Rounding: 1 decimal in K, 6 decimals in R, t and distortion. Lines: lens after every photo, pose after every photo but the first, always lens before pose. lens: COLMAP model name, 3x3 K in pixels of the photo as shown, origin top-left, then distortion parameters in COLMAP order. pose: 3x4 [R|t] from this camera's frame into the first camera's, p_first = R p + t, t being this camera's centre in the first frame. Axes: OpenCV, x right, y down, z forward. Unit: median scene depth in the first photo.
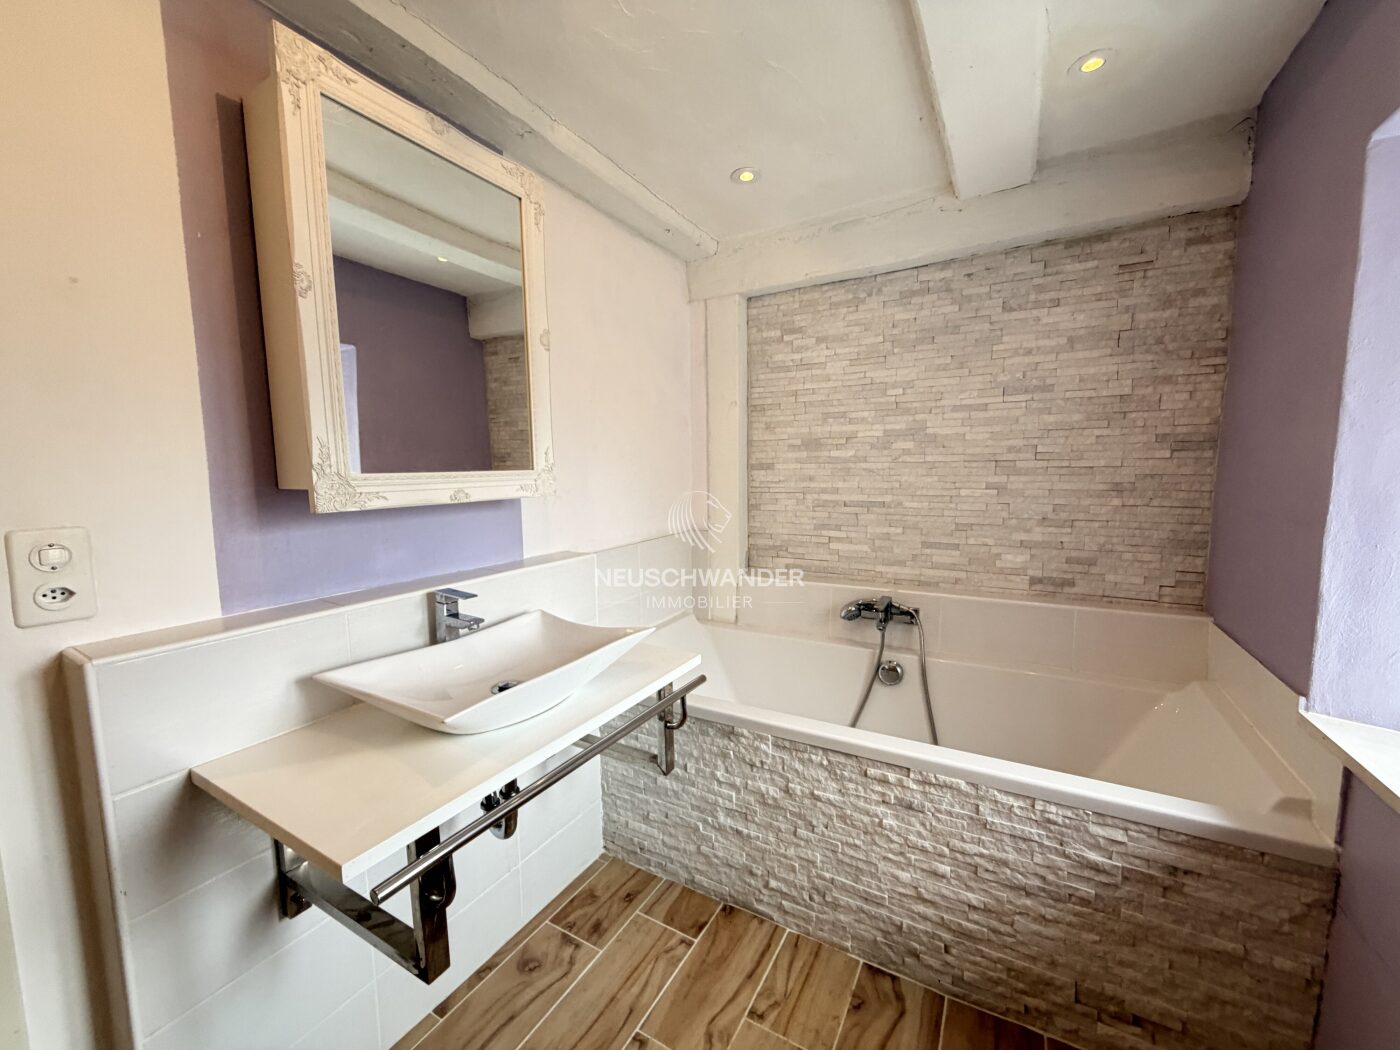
lens RADIAL K [[556.3, 0, 698.9], [0, 556.3, 527.2], [0, 0, 1]] dist [-0.001727, -0.000550]
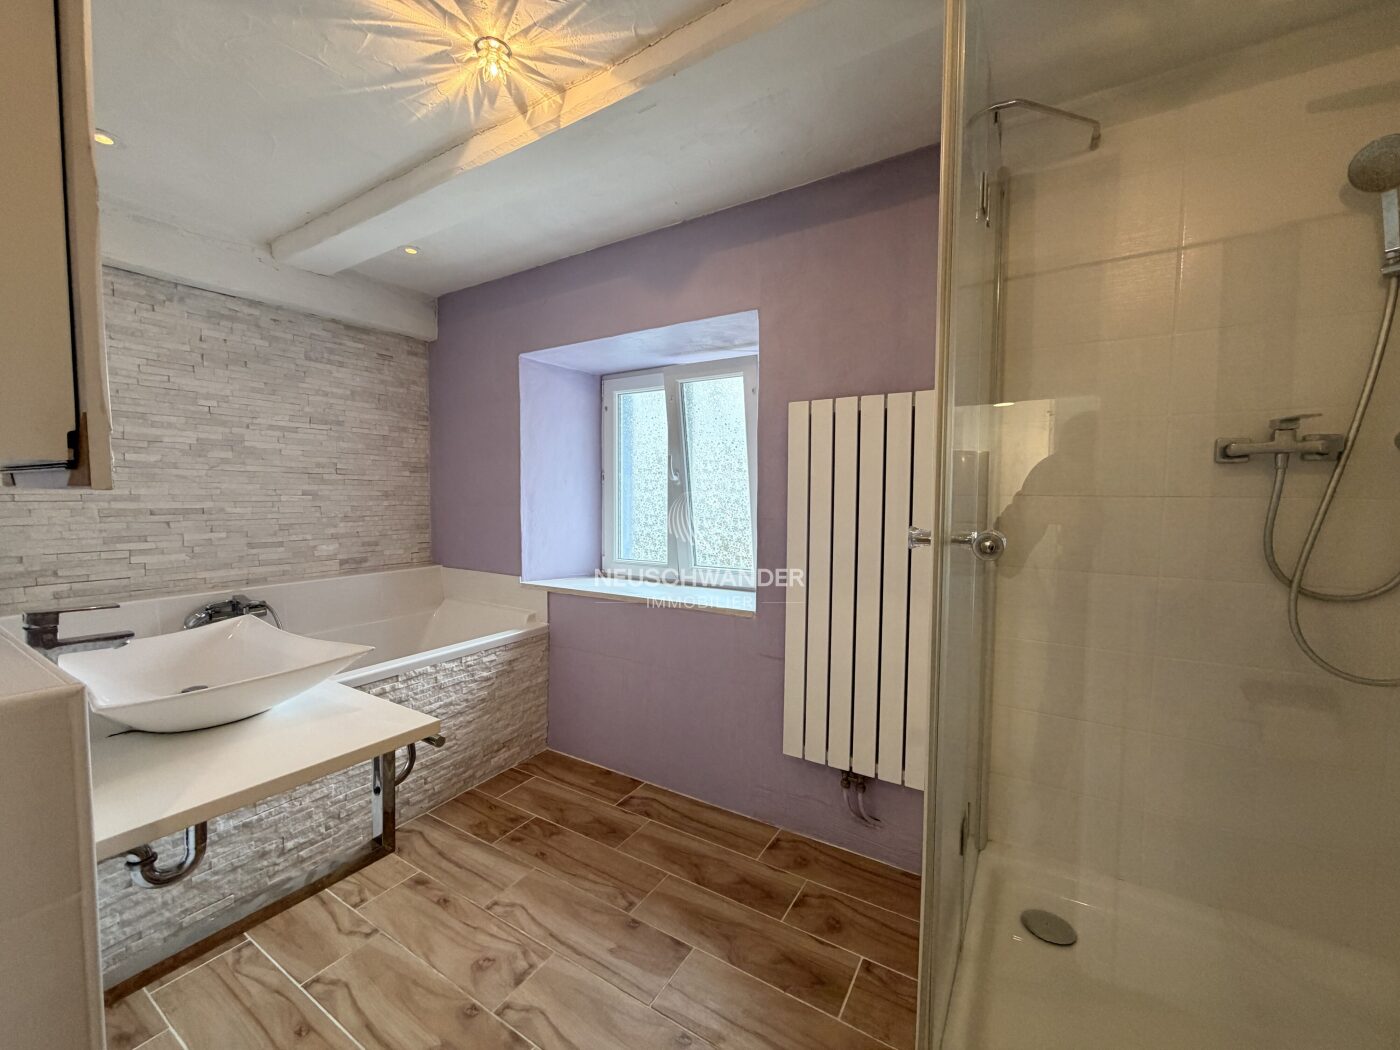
lens RADIAL K [[556.3, 0, 699.8], [0, 556.3, 524.6], [0, 0, 1]] dist [-0.001727, -0.000550]
pose [[0.030275, -0.042725, 0.998628, -0.746513], [0.097939, 0.994405, 0.039576, 0.037130], [-0.994732, 0.096606, 0.034290, 0.074216]]
